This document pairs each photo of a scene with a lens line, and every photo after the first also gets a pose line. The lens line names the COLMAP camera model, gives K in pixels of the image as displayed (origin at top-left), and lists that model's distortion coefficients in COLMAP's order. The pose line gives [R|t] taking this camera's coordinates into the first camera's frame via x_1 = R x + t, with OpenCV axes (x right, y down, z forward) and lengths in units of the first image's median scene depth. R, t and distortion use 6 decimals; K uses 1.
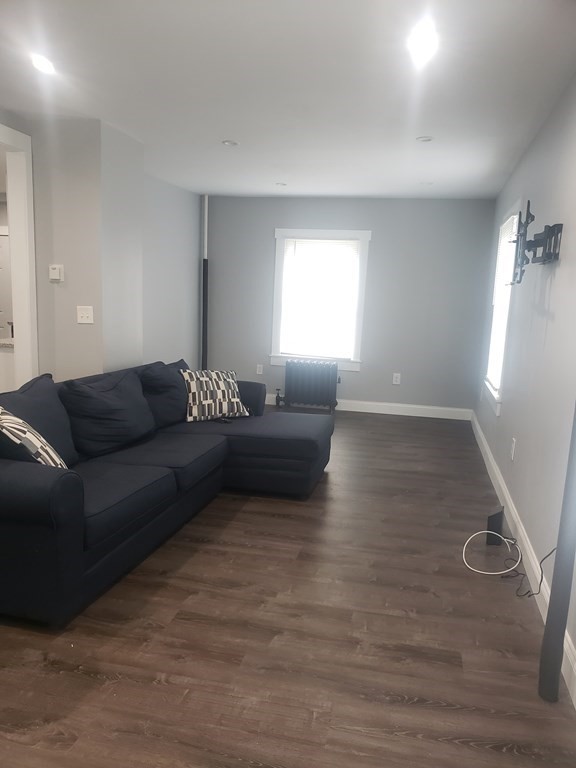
lens RADIAL K [[597.8, 0, 283.5], [0, 597.8, 387.8], [0, 0, 1]] dist [0.026337, -0.009524]
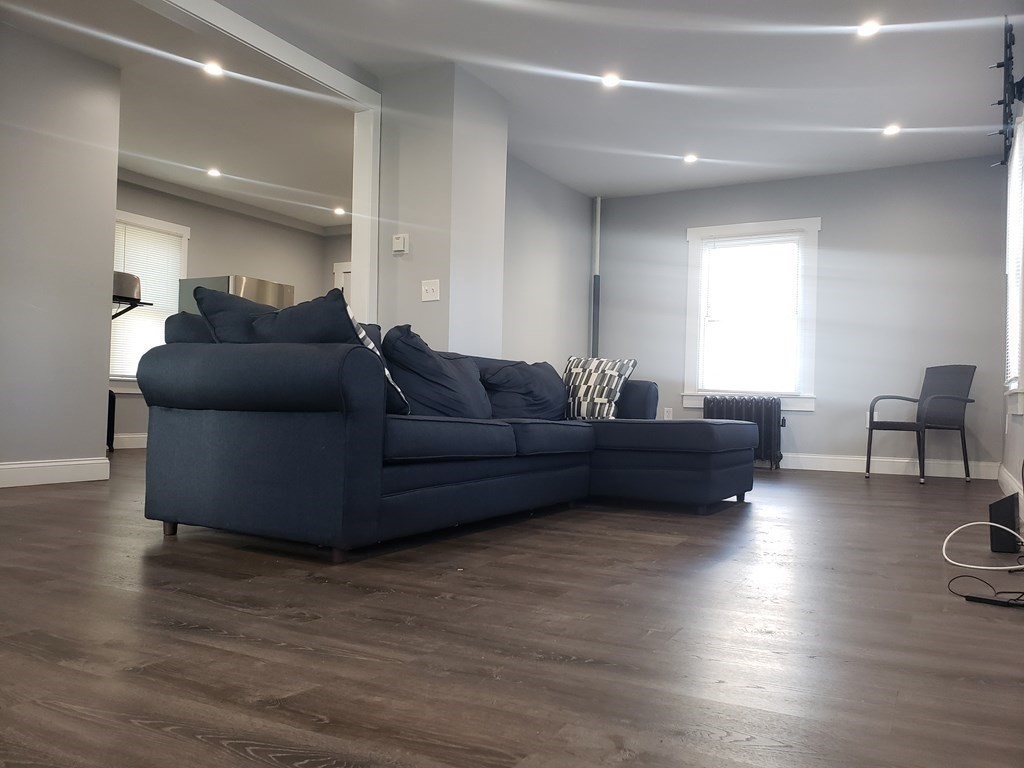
lens RADIAL K [[797.1, 0, 517.4], [0, 797.1, 380.0], [0, 0, 1]] dist [0.026337, -0.009524]
pose [[0.961388, -0.030754, -0.273472, 0.117510], [-0.029927, 0.976159, -0.214982, 0.339836], [0.273563, 0.214865, 0.937548, 0.052364]]
